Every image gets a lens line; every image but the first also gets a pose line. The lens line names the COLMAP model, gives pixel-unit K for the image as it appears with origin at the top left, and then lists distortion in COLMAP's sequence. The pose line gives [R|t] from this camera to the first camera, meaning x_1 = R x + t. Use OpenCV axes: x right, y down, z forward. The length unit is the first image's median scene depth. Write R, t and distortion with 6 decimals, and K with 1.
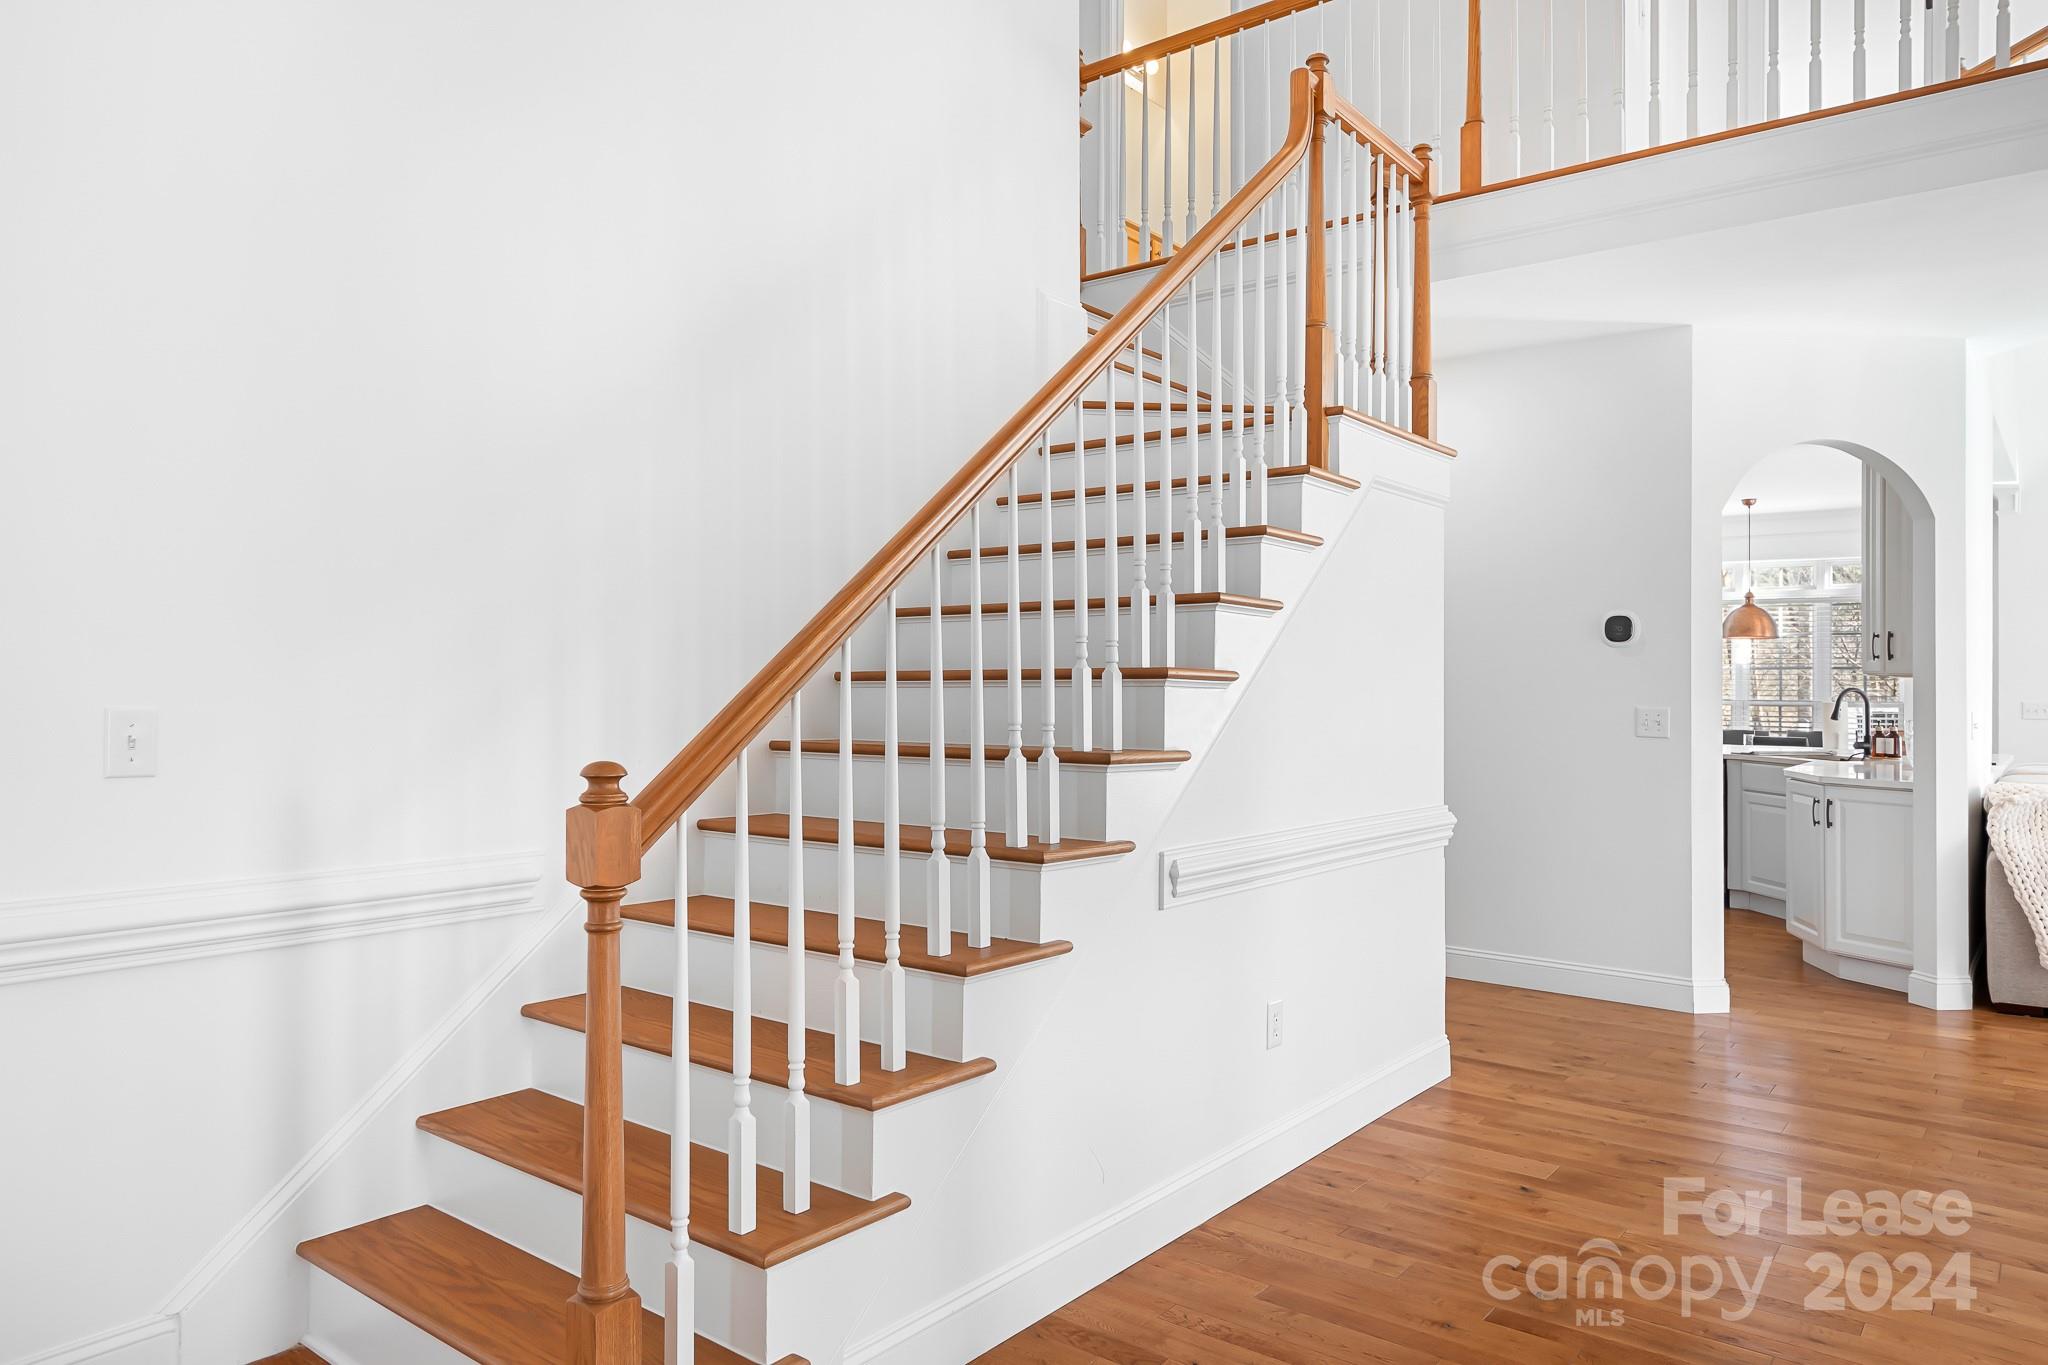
lens RADIAL K [[1327.9, 0, 1027.4], [0, 1327.9, 676.9], [0, 0, 1]] dist [0.008291, 0.001008]
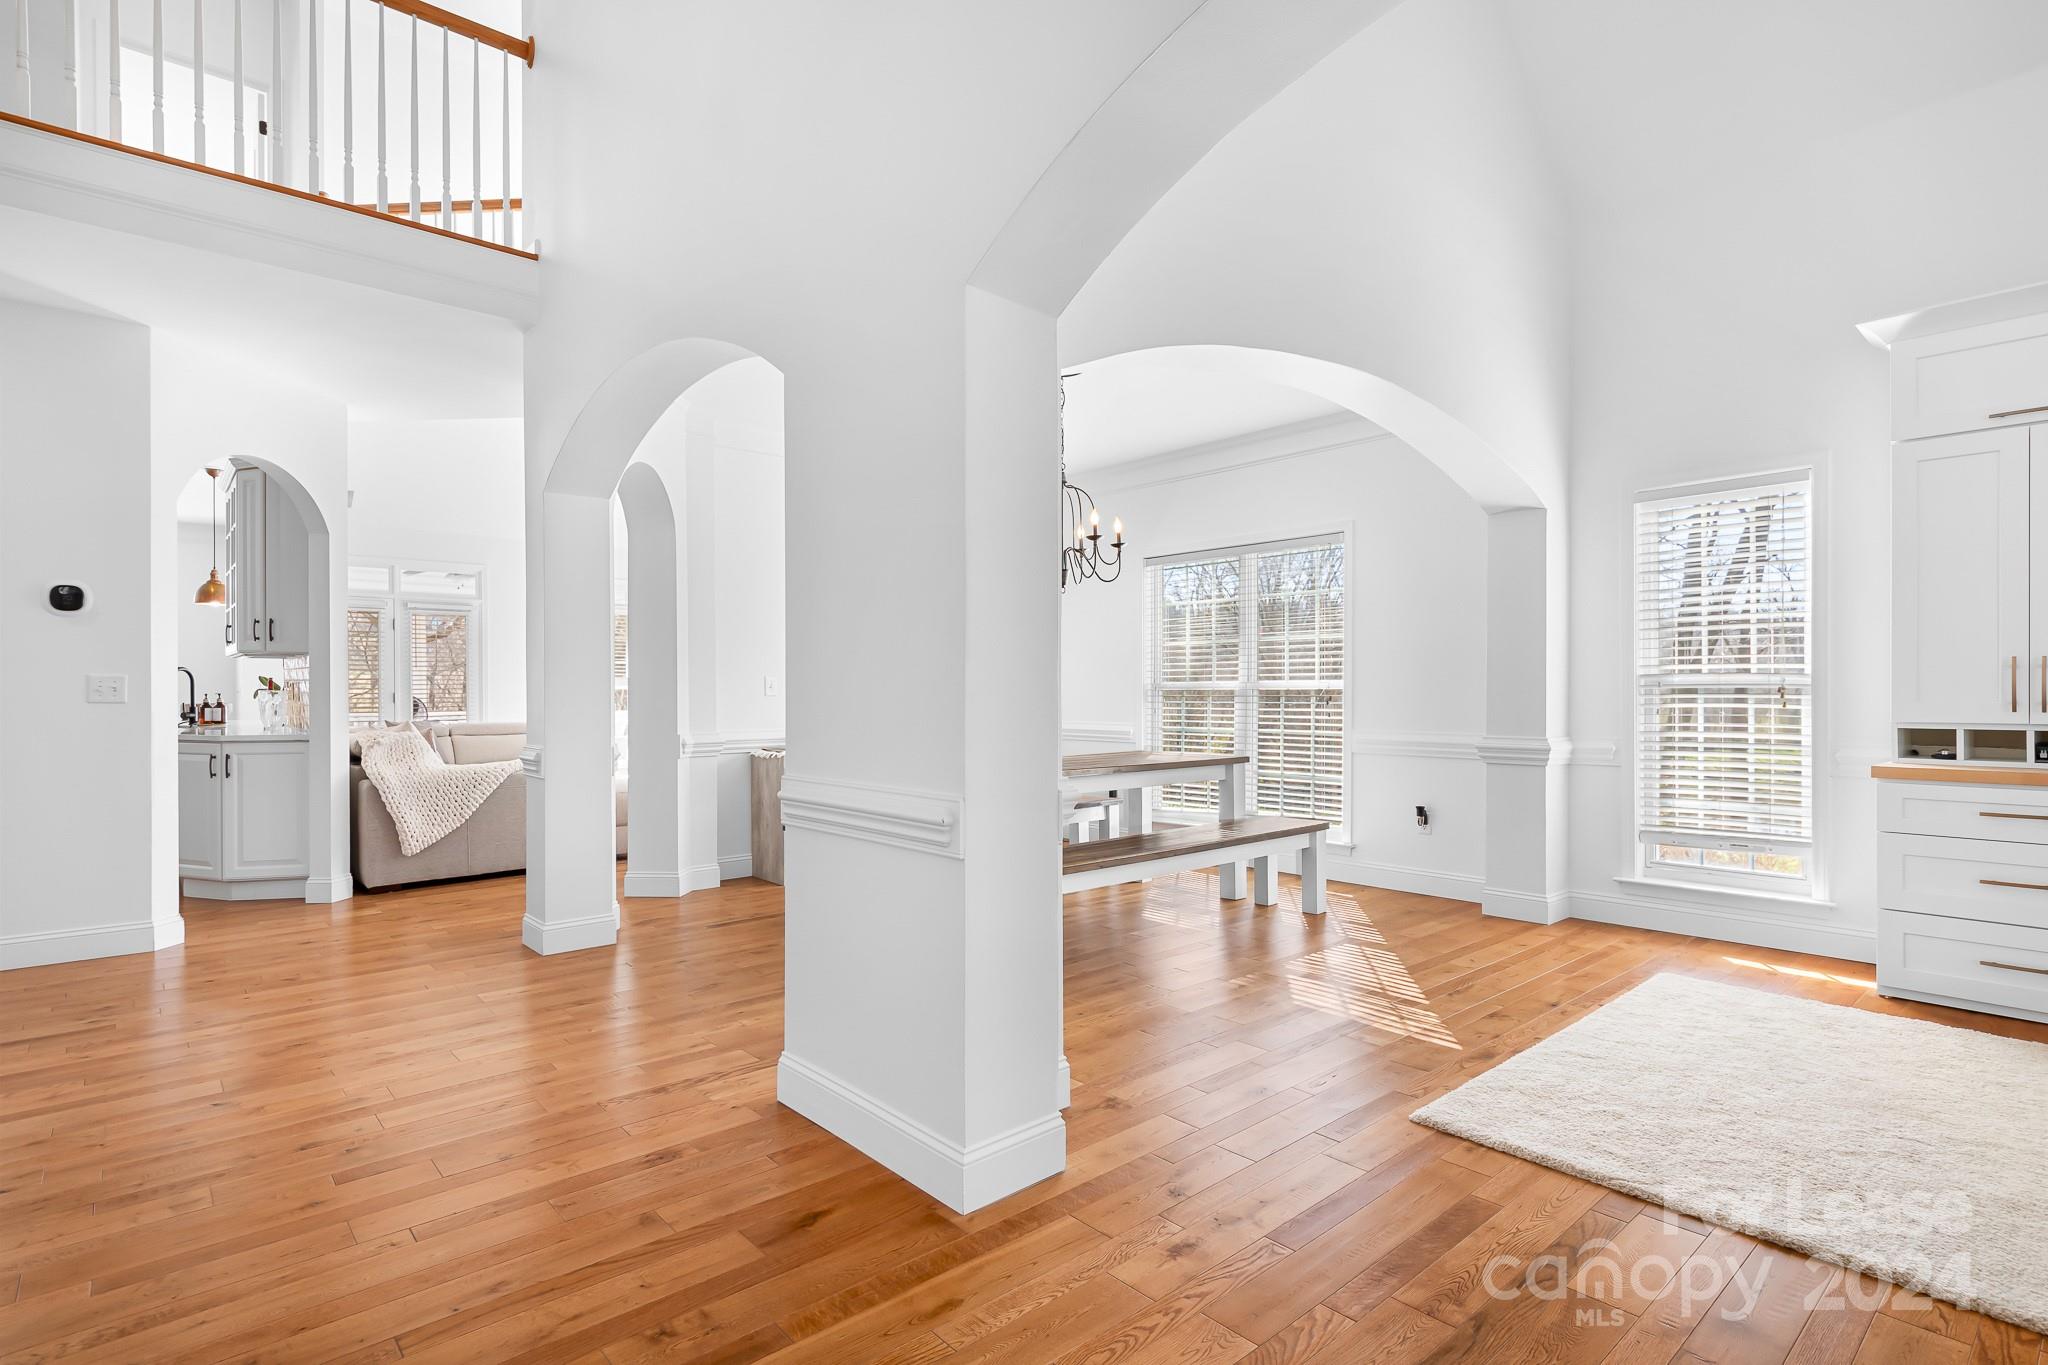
lens RADIAL K [[1028.0, 0, 1030.2], [0, 1028.0, 684.6], [0, 0, 1]] dist [-0.003118, -0.000190]
pose [[0.160003, 0.001344, 0.987116, -0.221710], [-0.004655, 0.999989, -0.000607, 0.028659], [-0.987105, -0.004498, 0.160008, 0.146605]]
